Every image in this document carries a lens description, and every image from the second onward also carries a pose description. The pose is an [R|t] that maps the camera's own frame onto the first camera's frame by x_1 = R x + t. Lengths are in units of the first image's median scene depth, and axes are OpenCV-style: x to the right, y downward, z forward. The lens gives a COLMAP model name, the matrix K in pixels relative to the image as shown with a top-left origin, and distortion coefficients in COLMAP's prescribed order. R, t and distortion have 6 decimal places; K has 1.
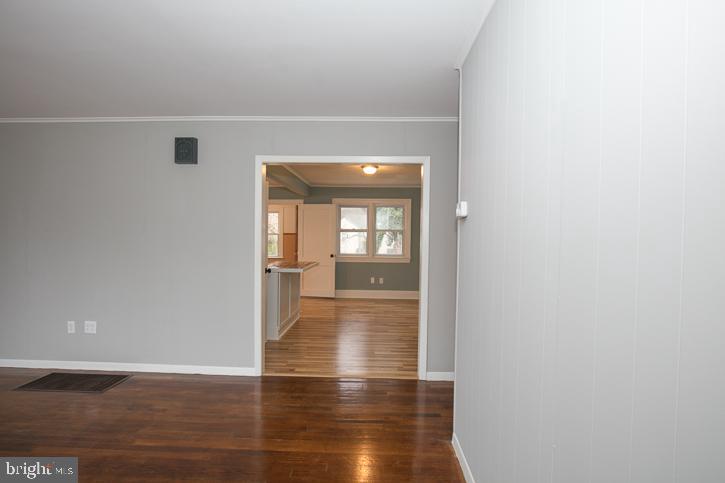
lens RADIAL K [[350.1, 0, 362.9], [0, 350.1, 241.7], [0, 0, 1]] dist [-0.028698, 0.005748]
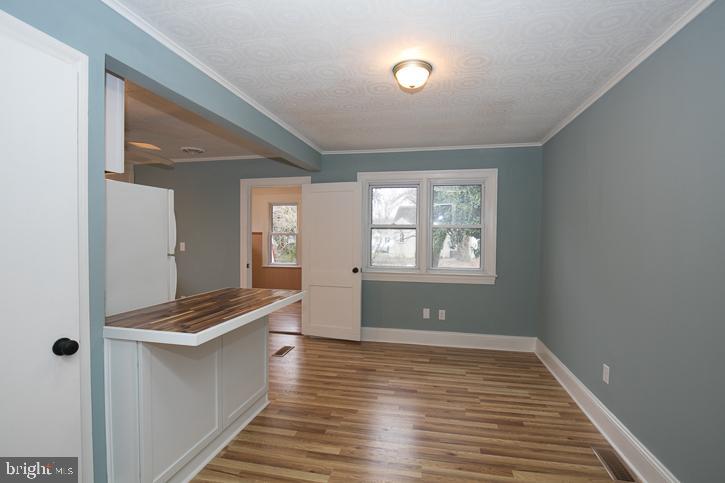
lens RADIAL K [[350.1, 0, 362.6], [0, 350.1, 241.4], [0, 0, 1]] dist [-0.028698, 0.005748]
pose [[0.984816, 0.001231, -0.173598, 0.024177], [-0.002057, 0.999987, -0.004580, -0.004738], [0.173590, 0.004867, 0.984806, 0.419497]]
